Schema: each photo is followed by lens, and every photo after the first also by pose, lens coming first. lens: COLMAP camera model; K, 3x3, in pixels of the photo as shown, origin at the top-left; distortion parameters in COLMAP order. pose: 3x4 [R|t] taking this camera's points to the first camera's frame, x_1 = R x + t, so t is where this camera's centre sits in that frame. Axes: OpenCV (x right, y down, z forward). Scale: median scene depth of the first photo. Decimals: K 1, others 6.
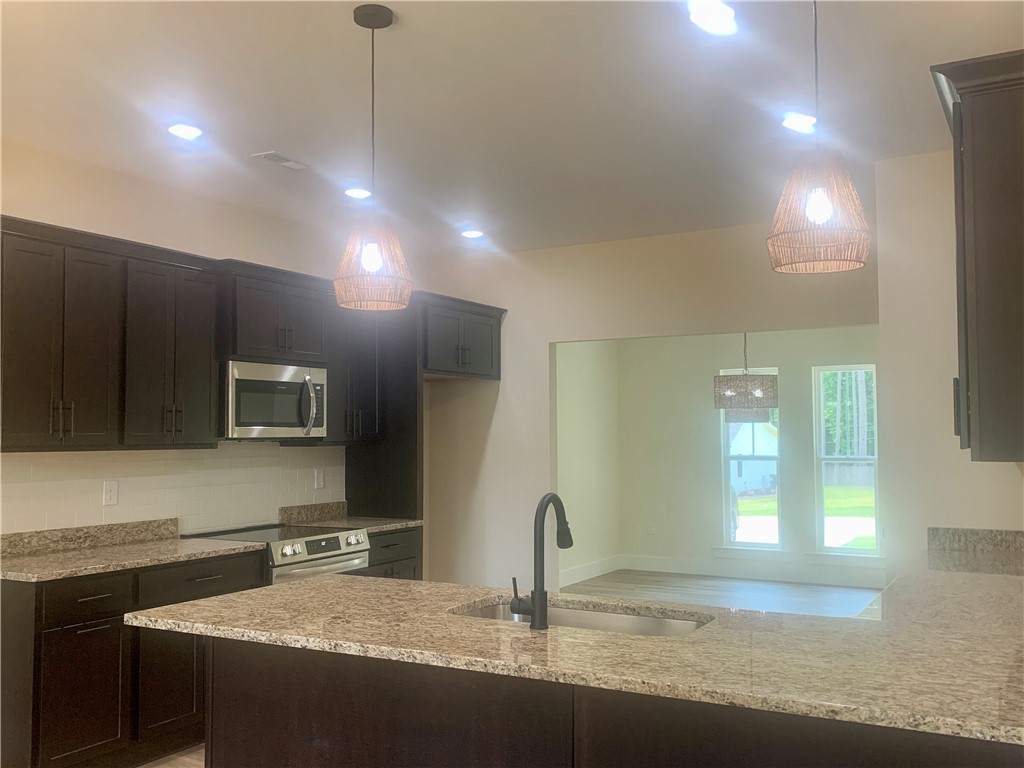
lens RADIAL K [[974.0, 0, 500.4], [0, 974.0, 367.1], [0, 0, 1]] dist [0.019496, 0.000000]
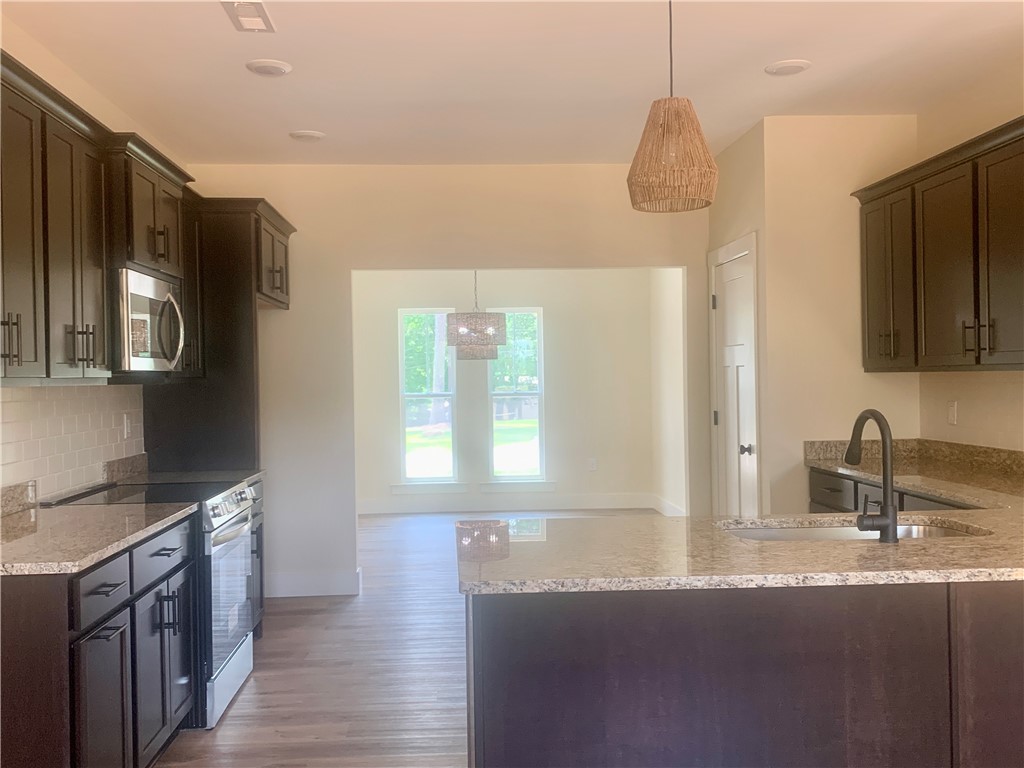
lens RADIAL K [[974.0, 0, 488.1], [0, 974.0, 401.8], [0, 0, 1]] dist [0.019496, 0.000000]
pose [[0.844720, -0.023353, 0.534699, -0.812399], [-0.024529, 0.996309, 0.082265, 0.048956], [-0.534647, -0.082607, 0.841028, 0.368489]]
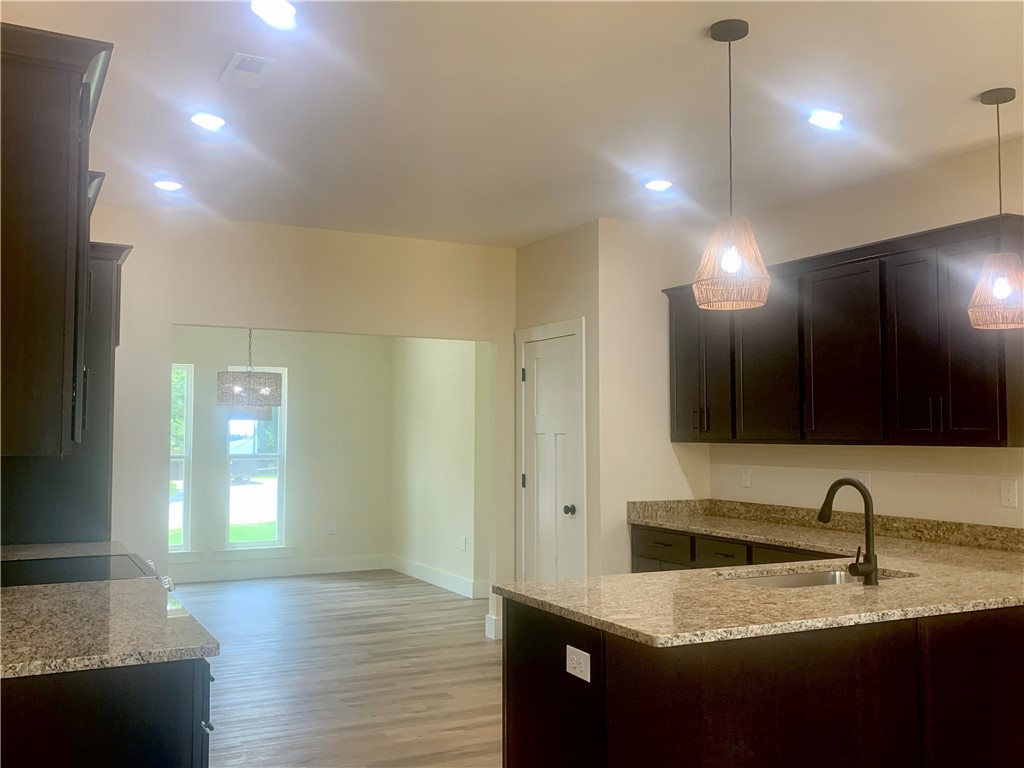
lens RADIAL K [[974.0, 0, 515.7], [0, 974.0, 378.0], [0, 0, 1]] dist [0.019496, 0.000000]
pose [[0.547105, 0.051963, 0.835450, -1.239579], [-0.061501, 0.997869, -0.021791, 0.054253], [-0.834802, -0.039459, 0.549135, 0.671018]]
